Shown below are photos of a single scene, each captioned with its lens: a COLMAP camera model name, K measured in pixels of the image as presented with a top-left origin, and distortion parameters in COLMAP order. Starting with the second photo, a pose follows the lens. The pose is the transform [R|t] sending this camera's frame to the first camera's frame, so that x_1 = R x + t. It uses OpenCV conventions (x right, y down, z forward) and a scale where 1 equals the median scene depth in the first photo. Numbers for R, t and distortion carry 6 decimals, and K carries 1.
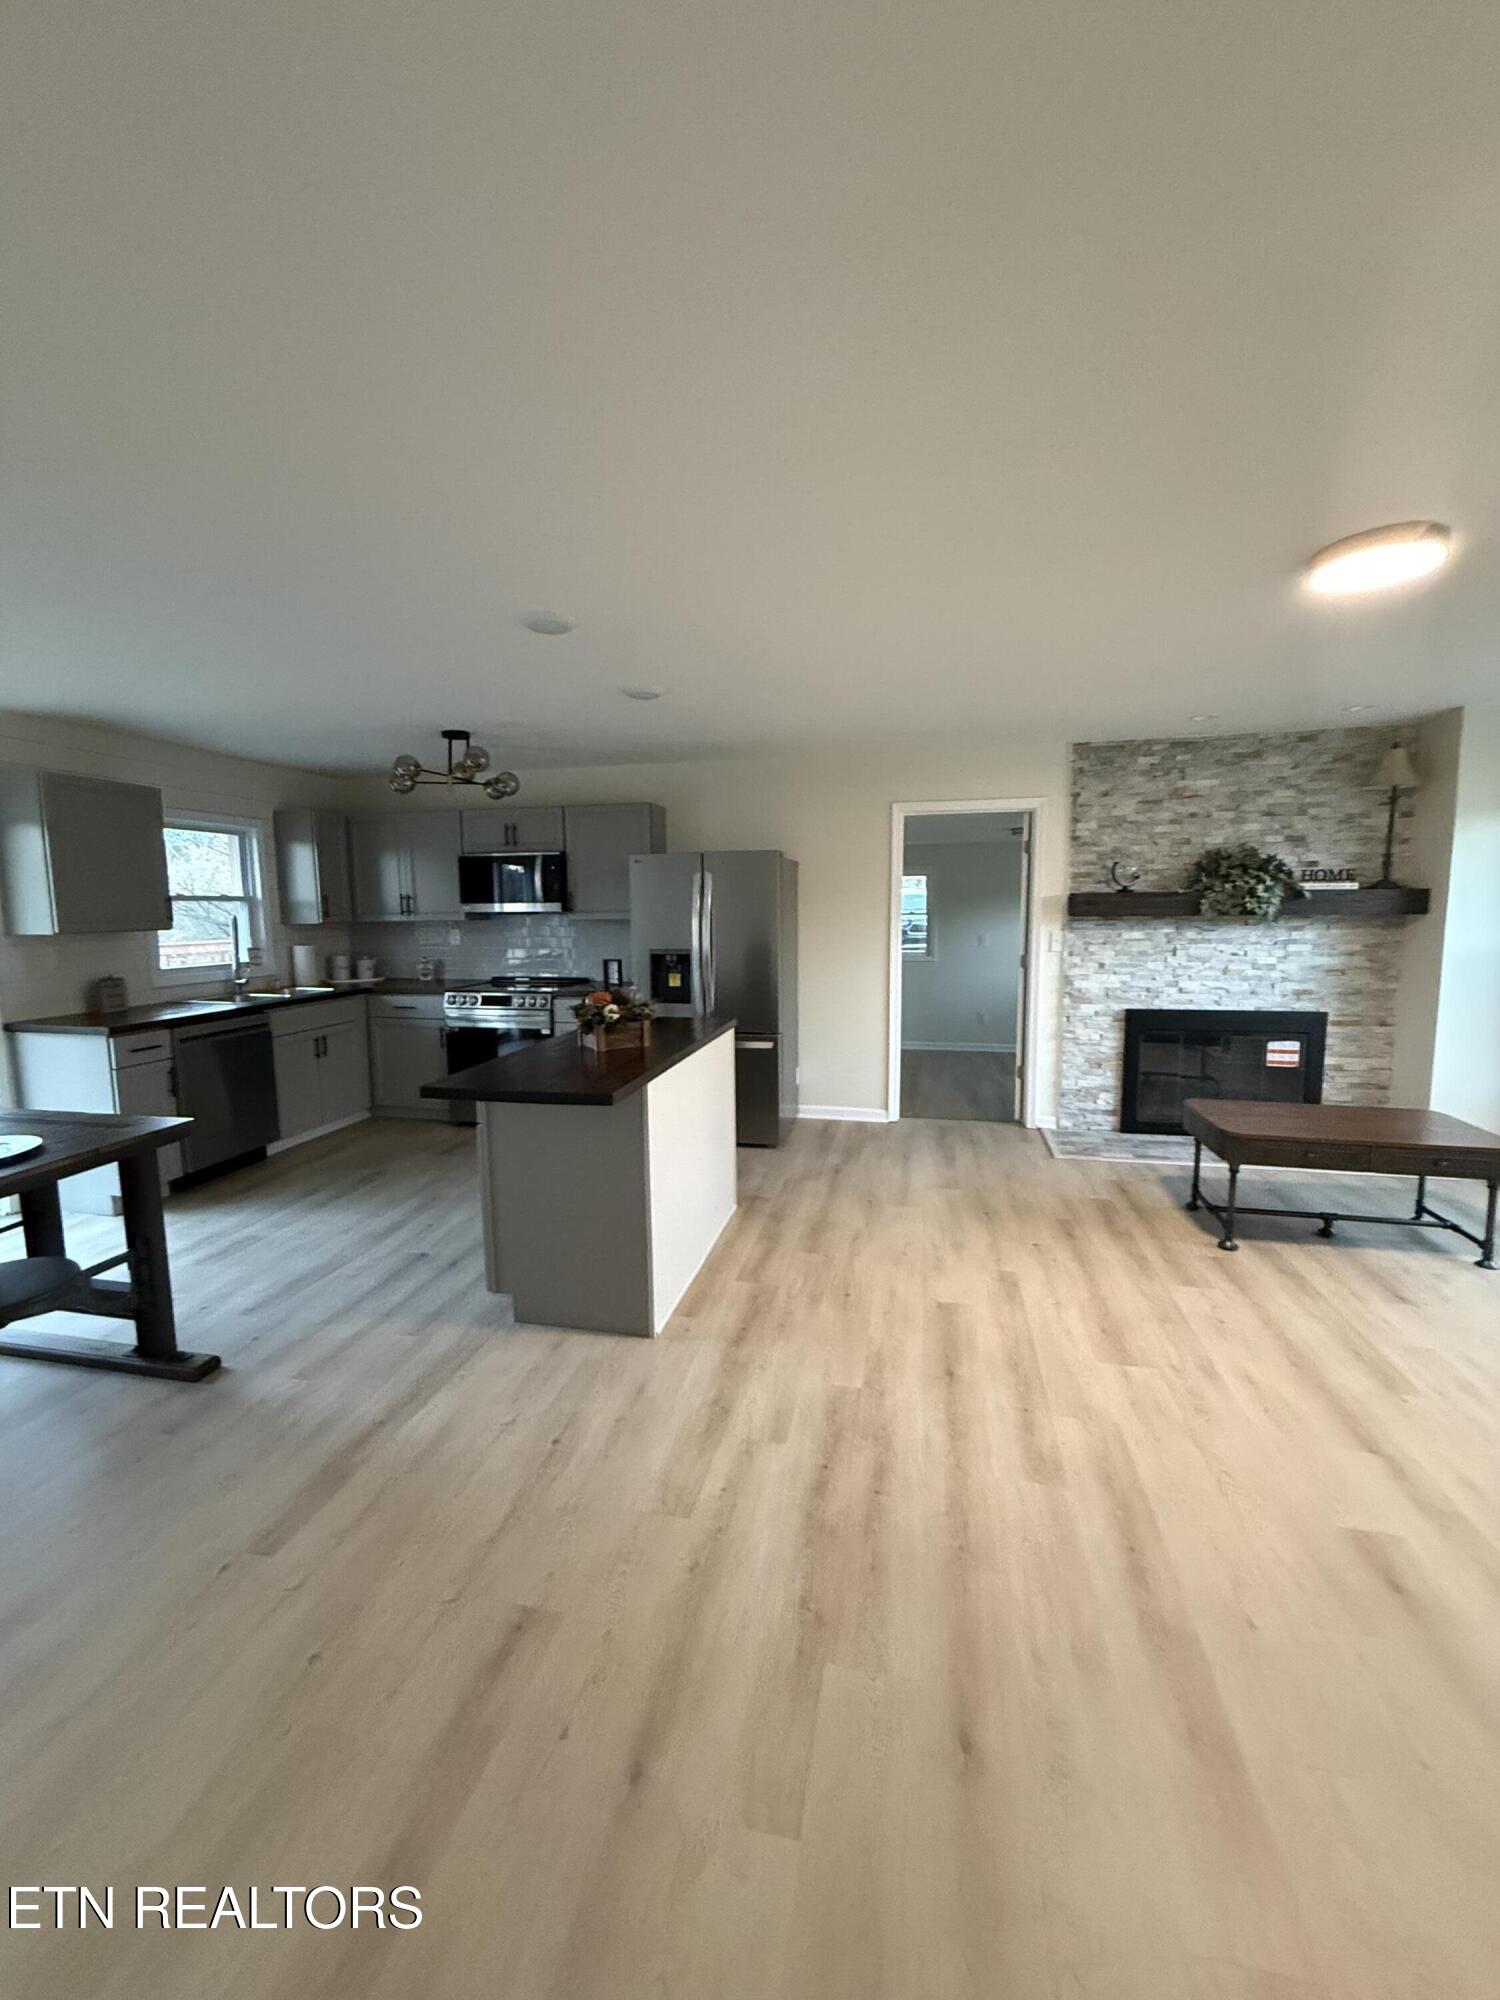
lens RADIAL K [[805.7, 0, 752.6], [0, 805.7, 998.3], [0, 0, 1]] dist [-0.001557, -0.000103]
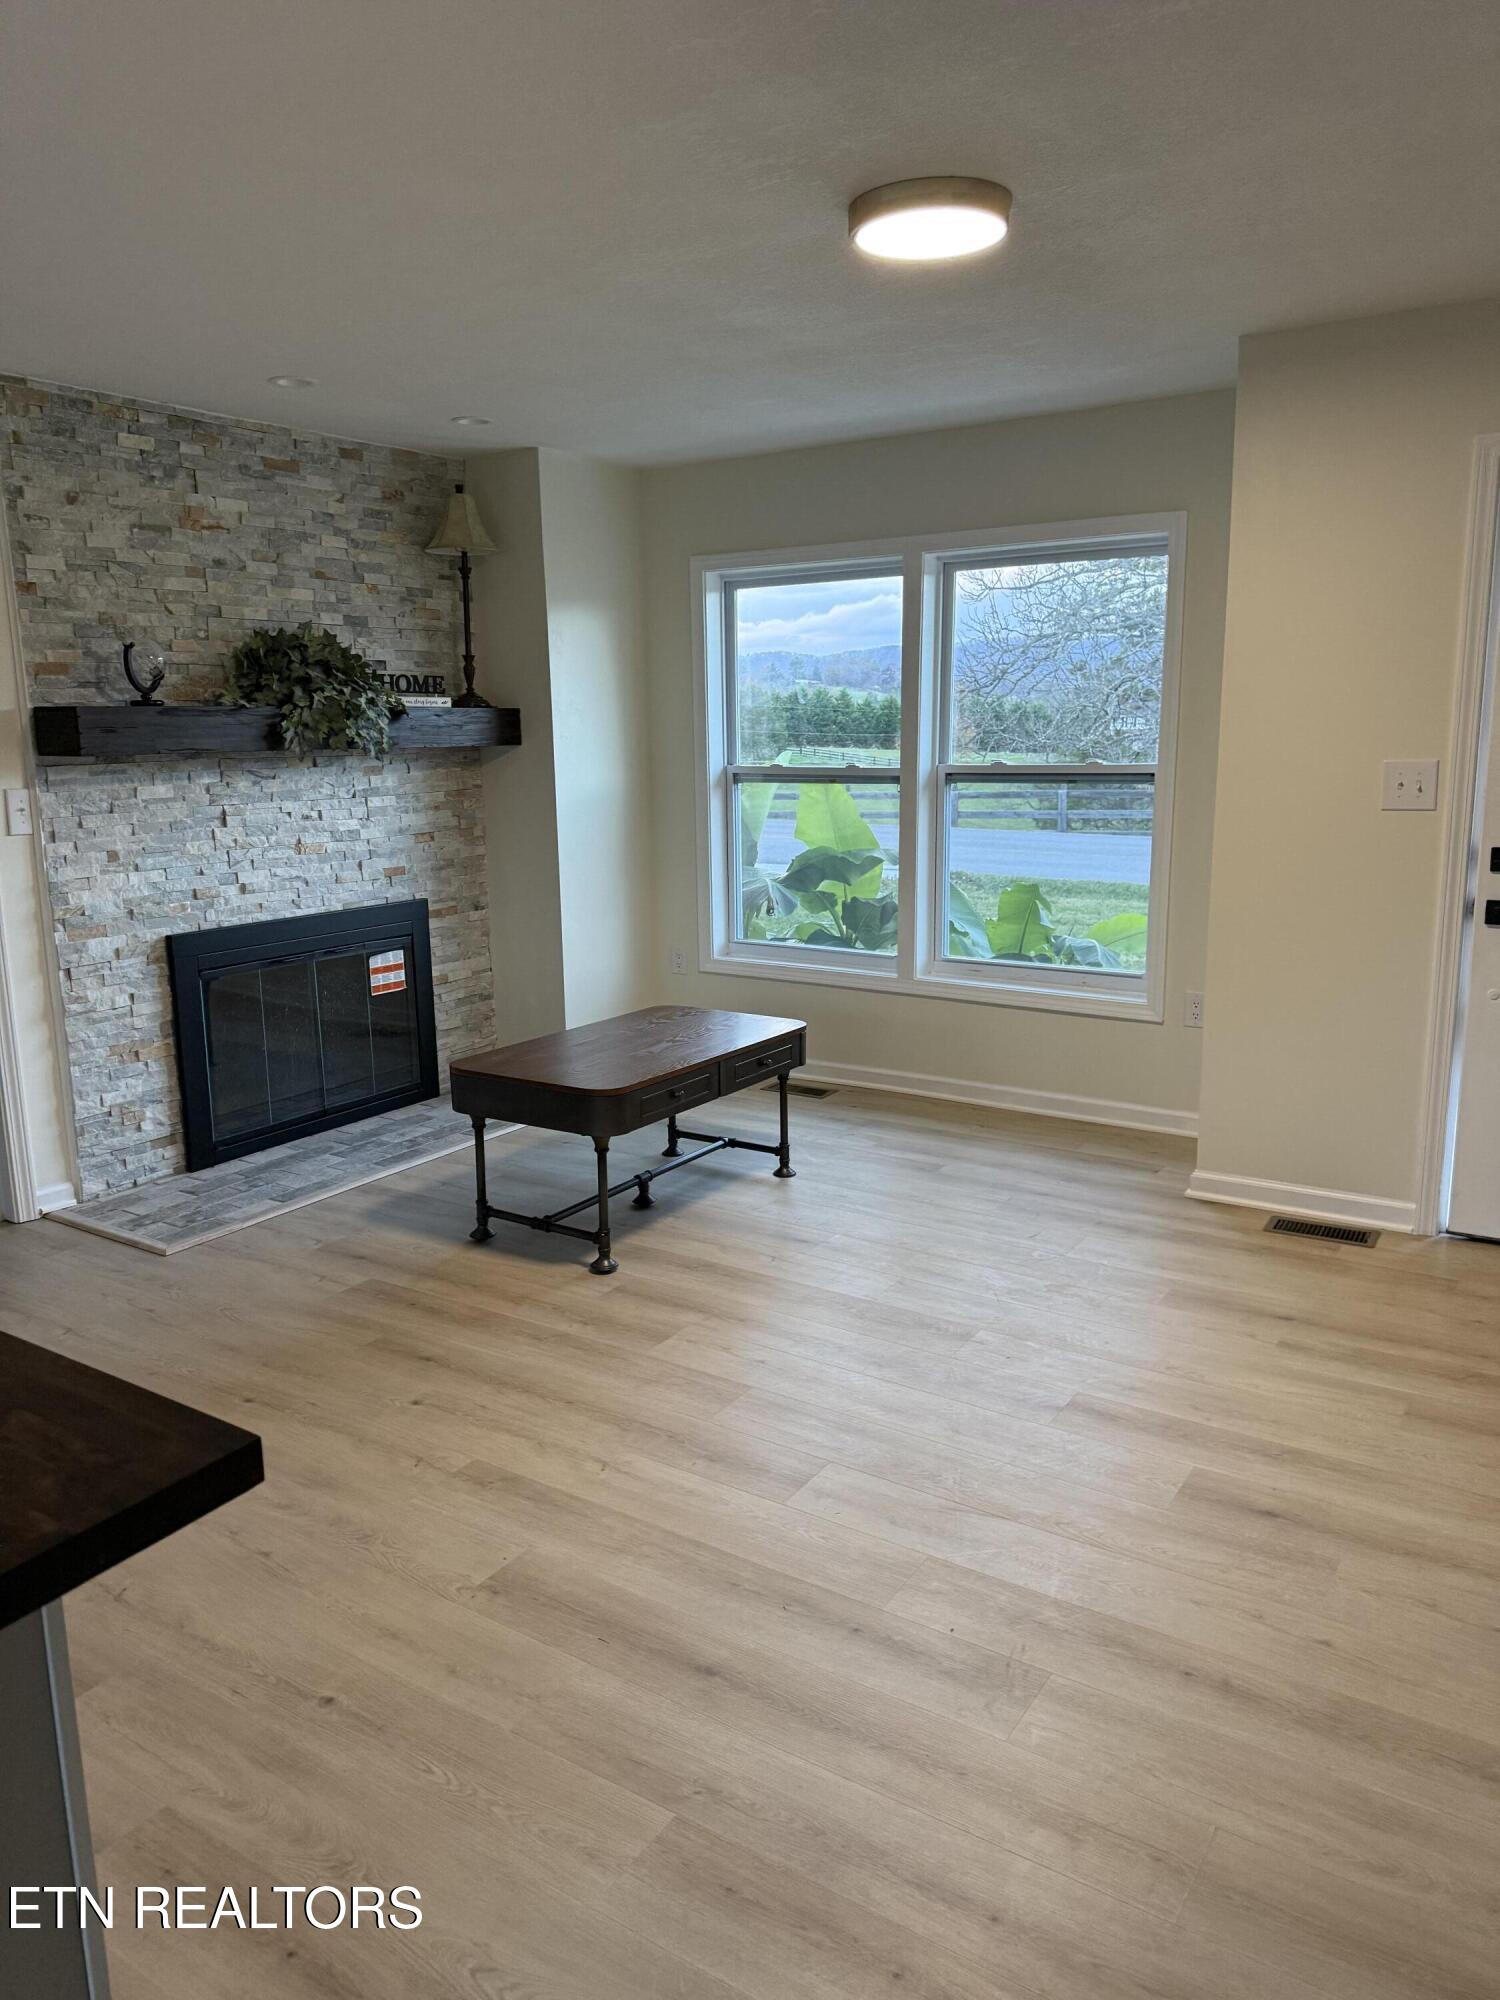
lens RADIAL K [[1396.2, 0, 757.7], [0, 1396.2, 1005.3], [0, 0, 1]] dist [0.035779, -0.032555]
pose [[0.364488, -0.179455, 0.913753, -0.238977], [0.122587, 0.981963, 0.143952, -0.027834], [-0.923104, 0.059546, 0.379912, 0.326986]]
